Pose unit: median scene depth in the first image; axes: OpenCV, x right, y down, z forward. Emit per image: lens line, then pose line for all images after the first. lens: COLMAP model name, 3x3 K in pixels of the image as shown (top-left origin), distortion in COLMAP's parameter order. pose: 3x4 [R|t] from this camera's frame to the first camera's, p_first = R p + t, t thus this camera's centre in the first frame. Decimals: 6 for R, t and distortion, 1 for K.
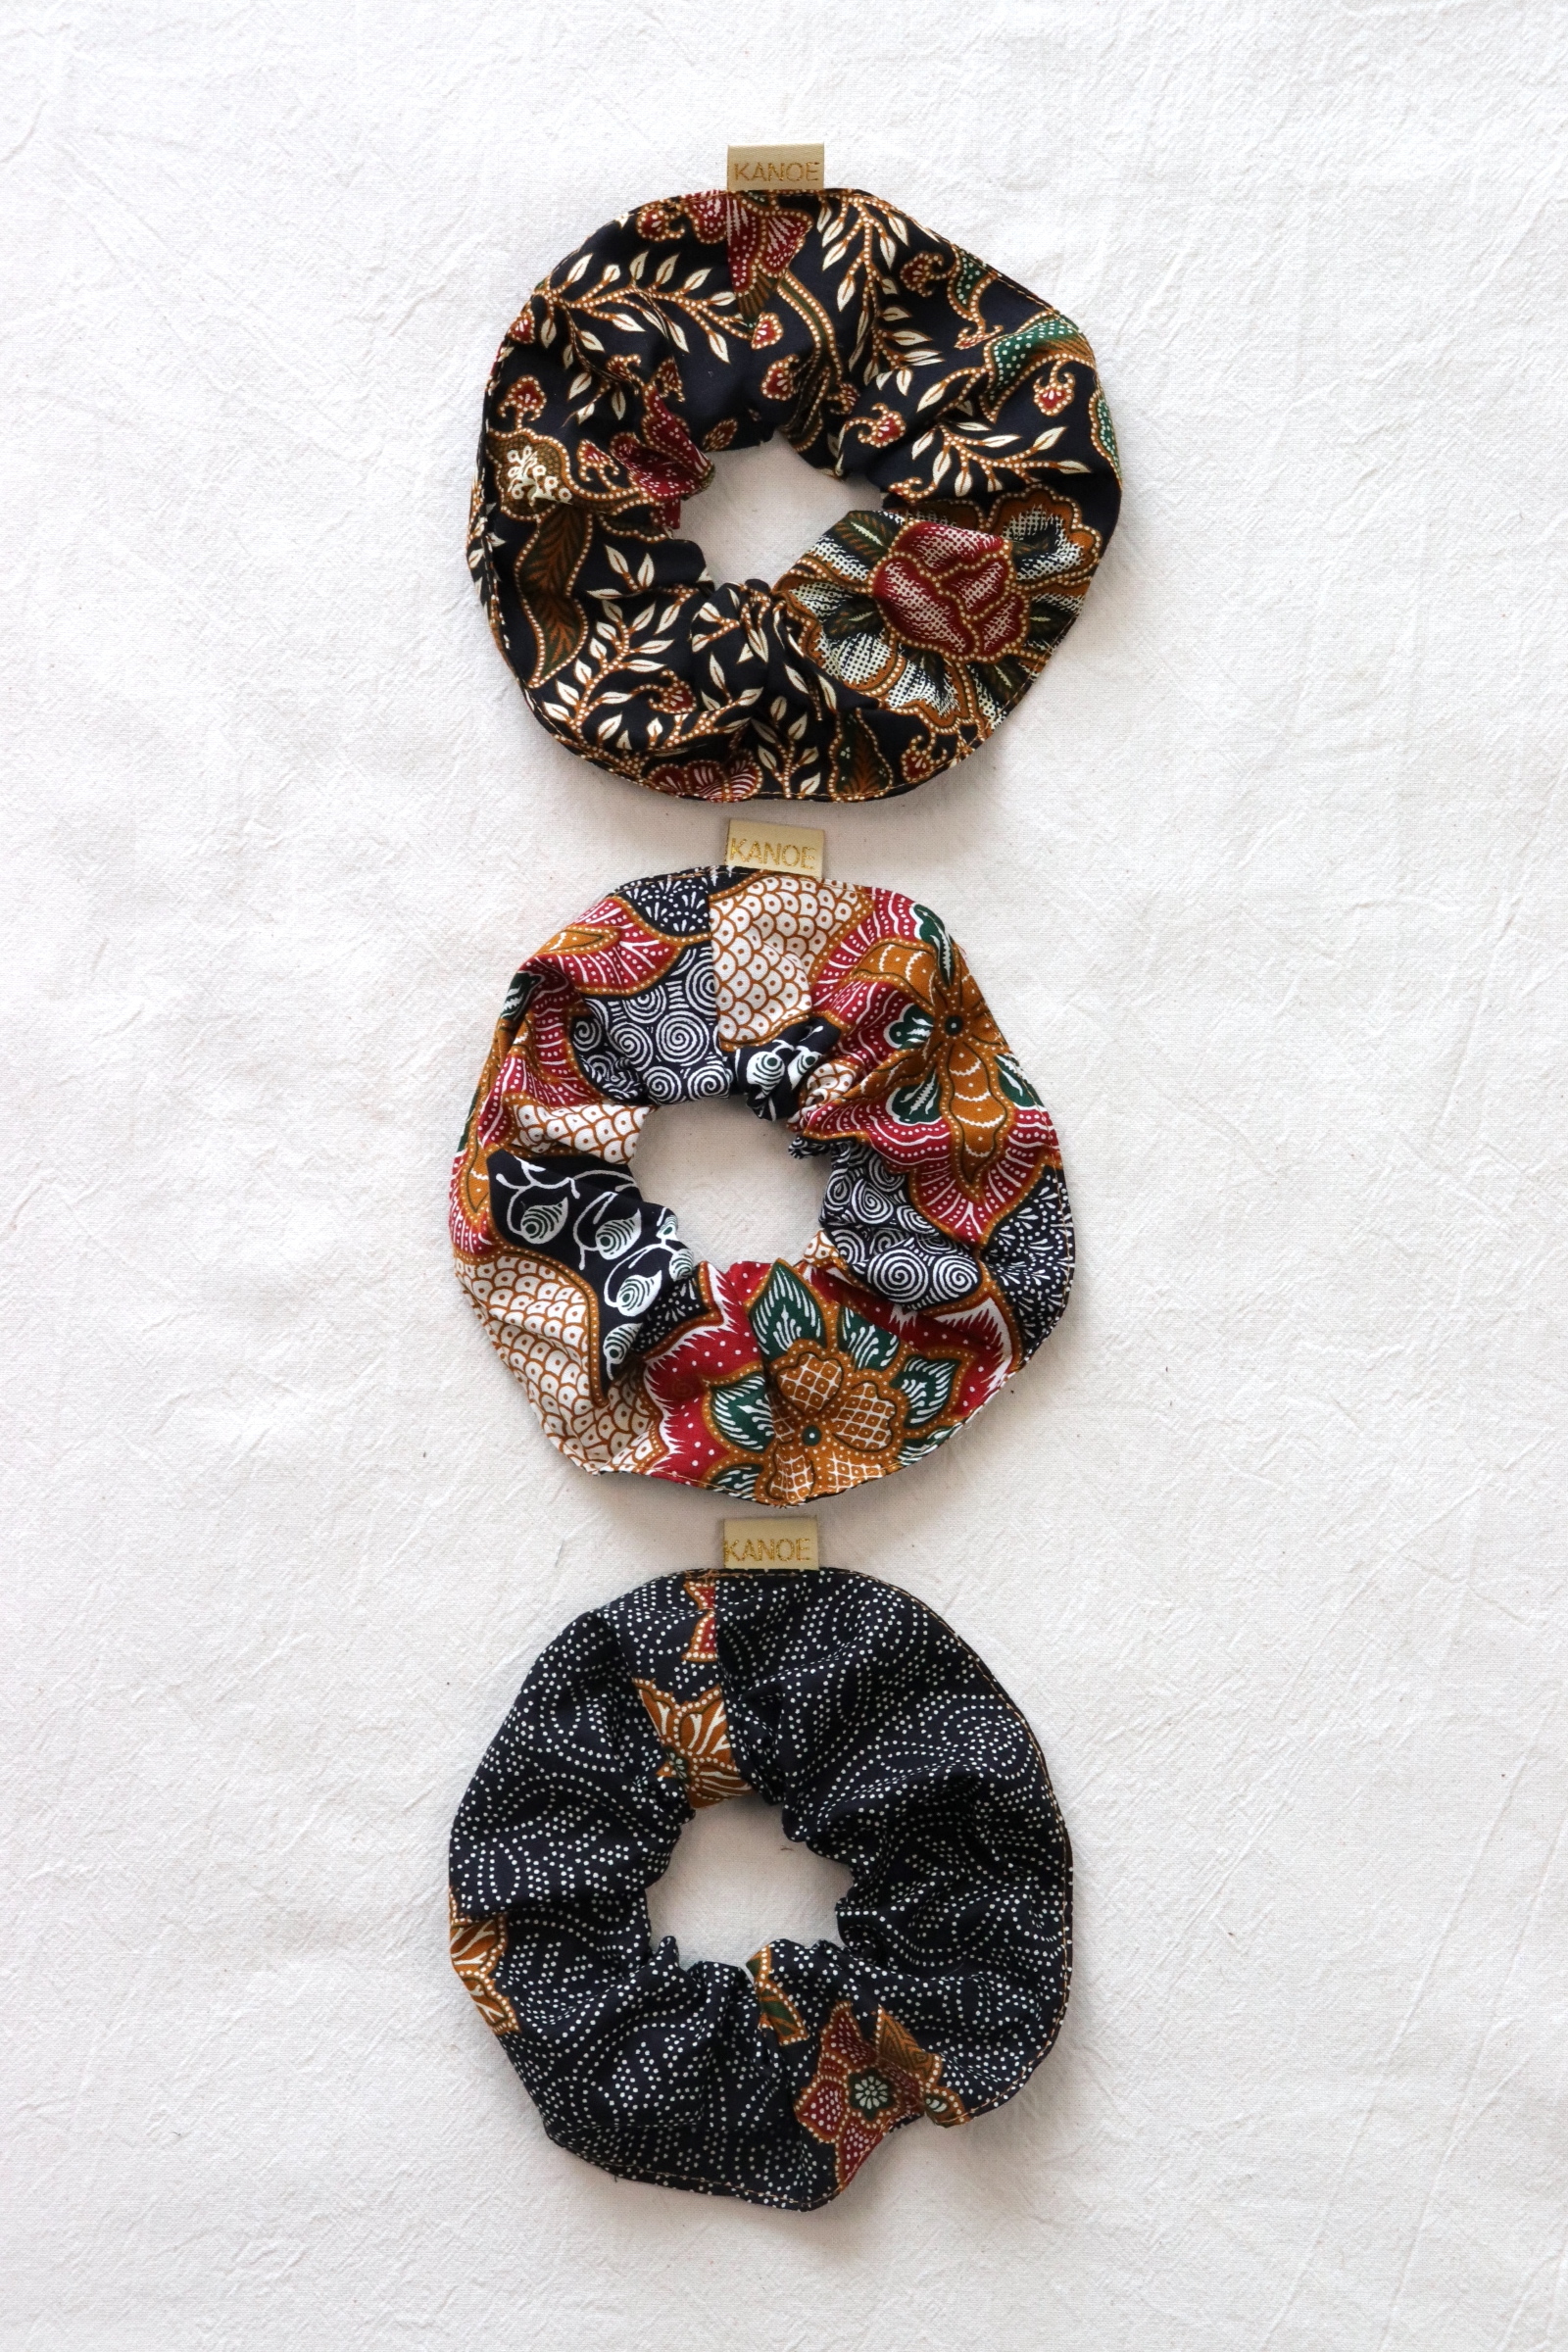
lens RADIAL K [[4916.8, 0, 816.4], [0, 4916.8, 1253.4], [0, 0, 1]] dist [0.235259, 0.187306]
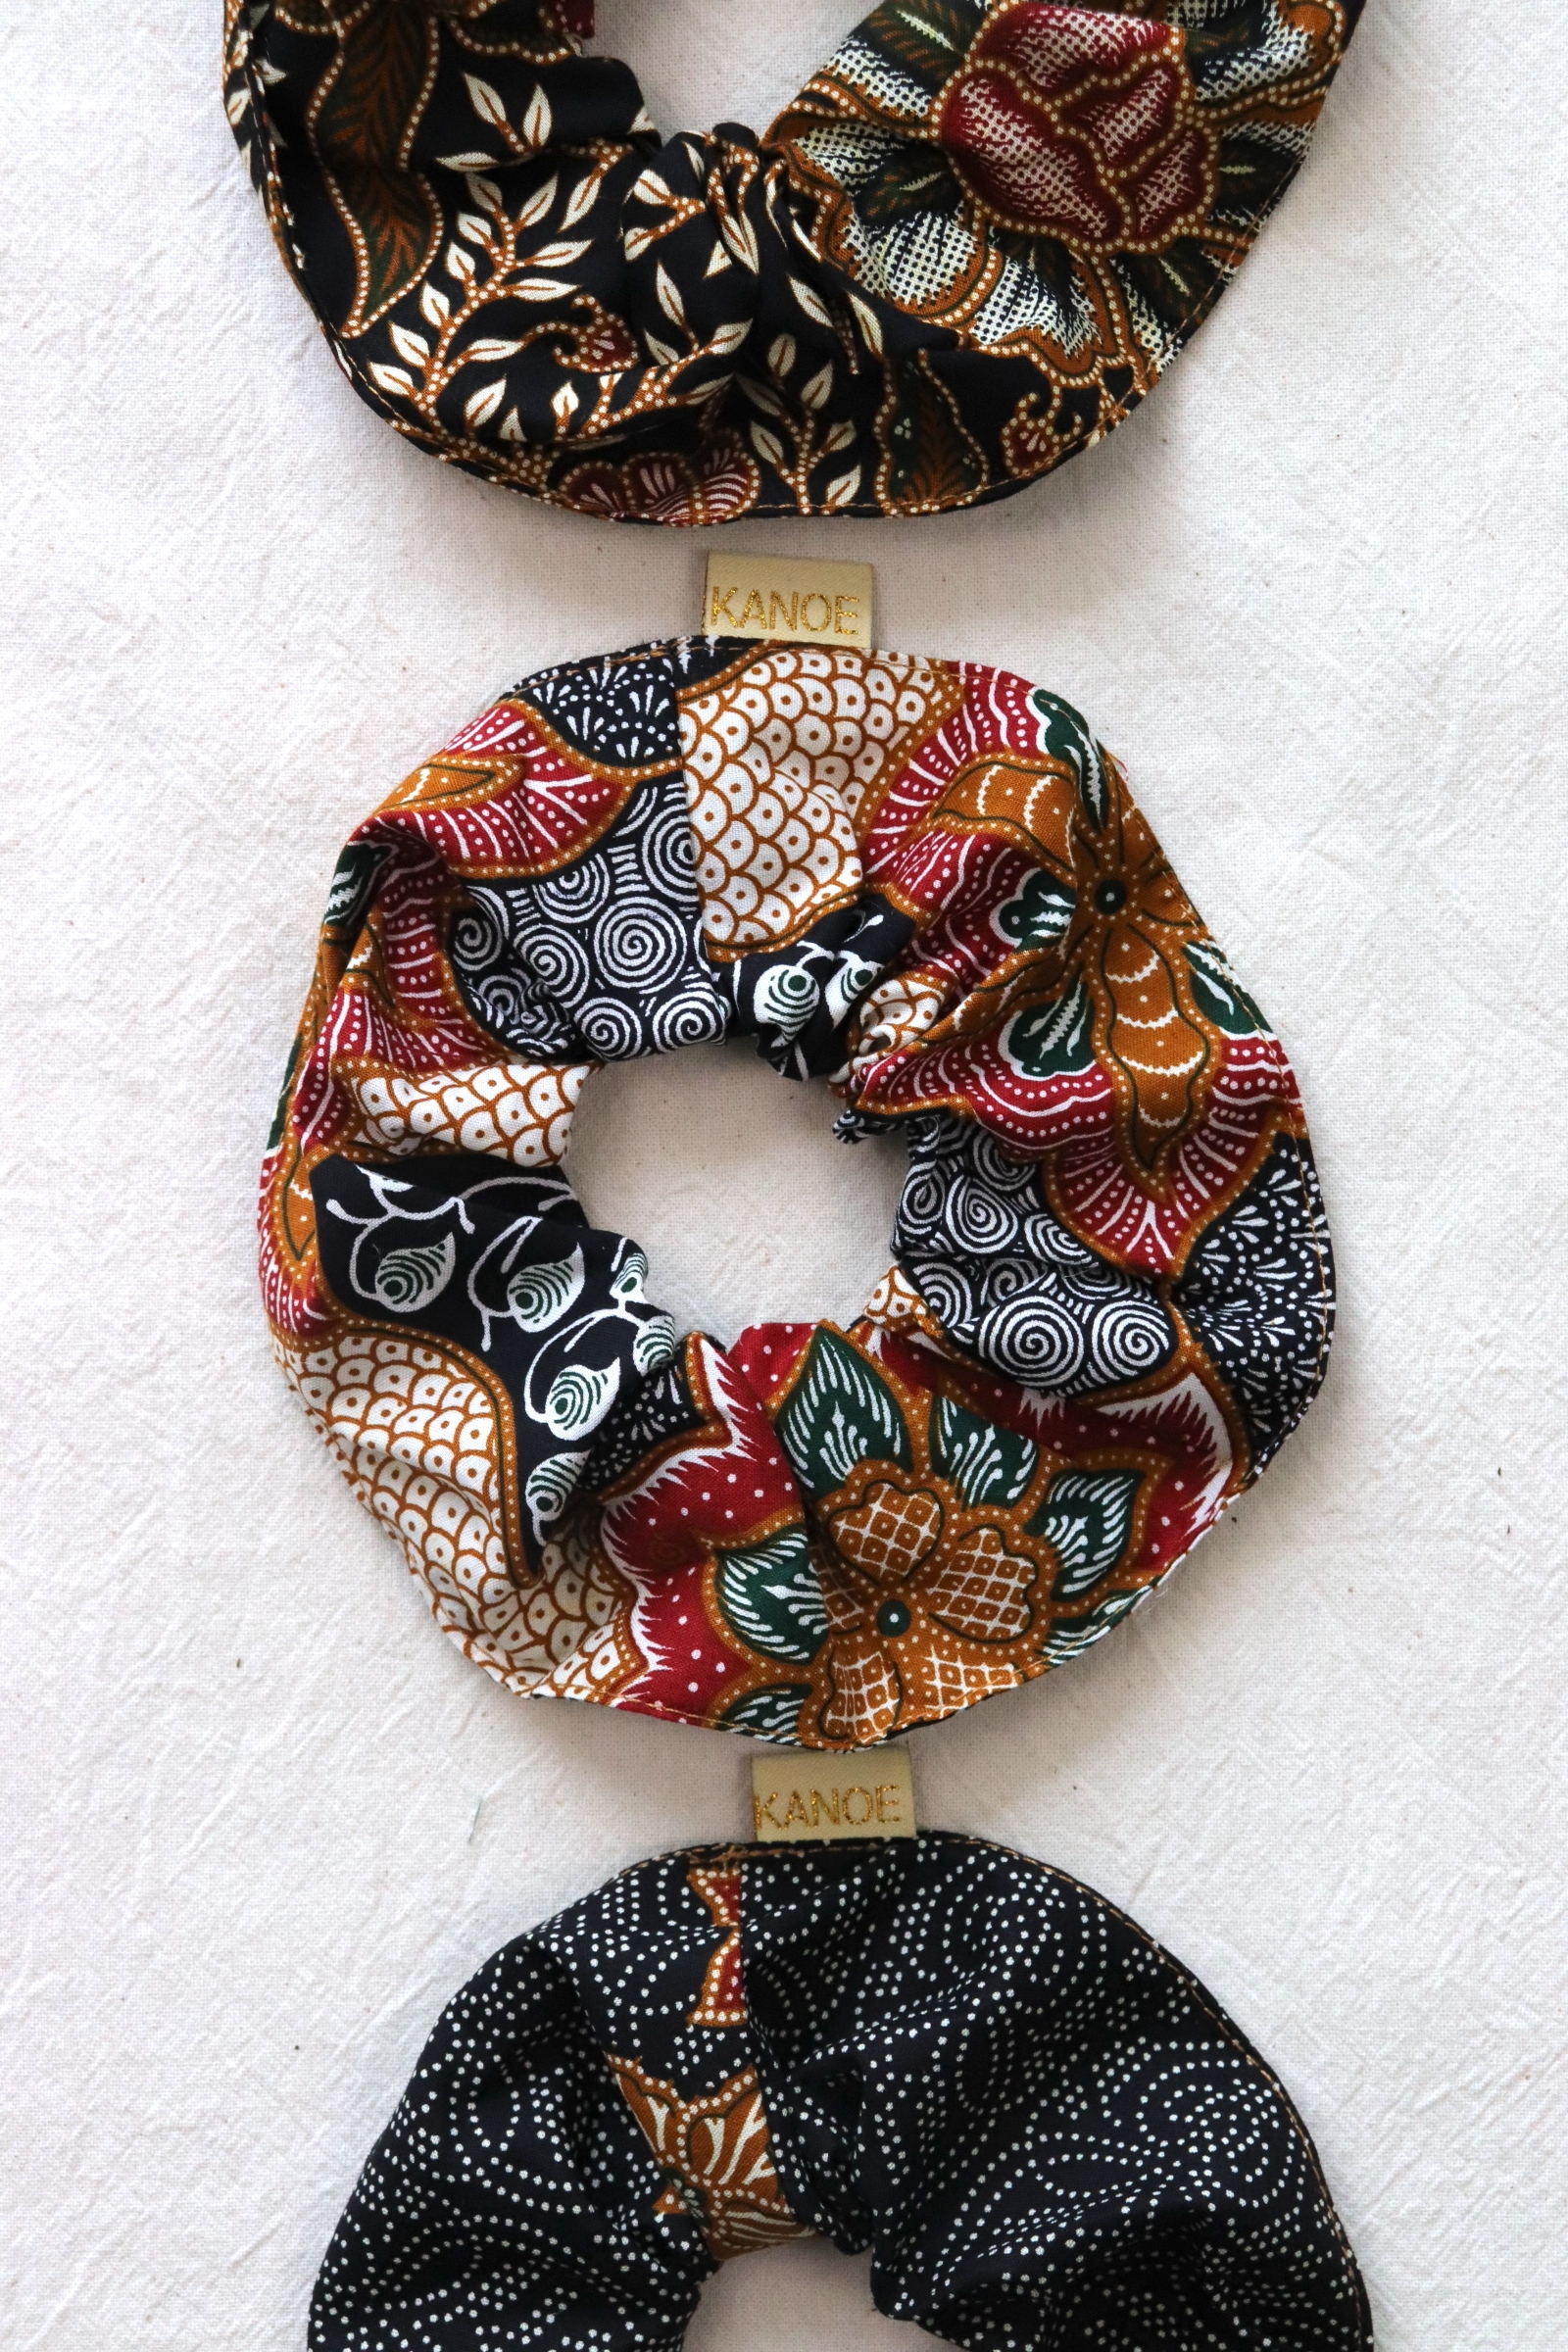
lens RADIAL K [[4916.8, 0, 816.4], [0, 4916.8, 1253.4], [0, 0, 1]] dist [0.235259, 0.187306]
pose [[0.998895, -0.041268, -0.022493, 0.004810], [0.043071, 0.995307, 0.086652, -0.056852], [0.018812, -0.087525, 0.995985, 0.422866]]
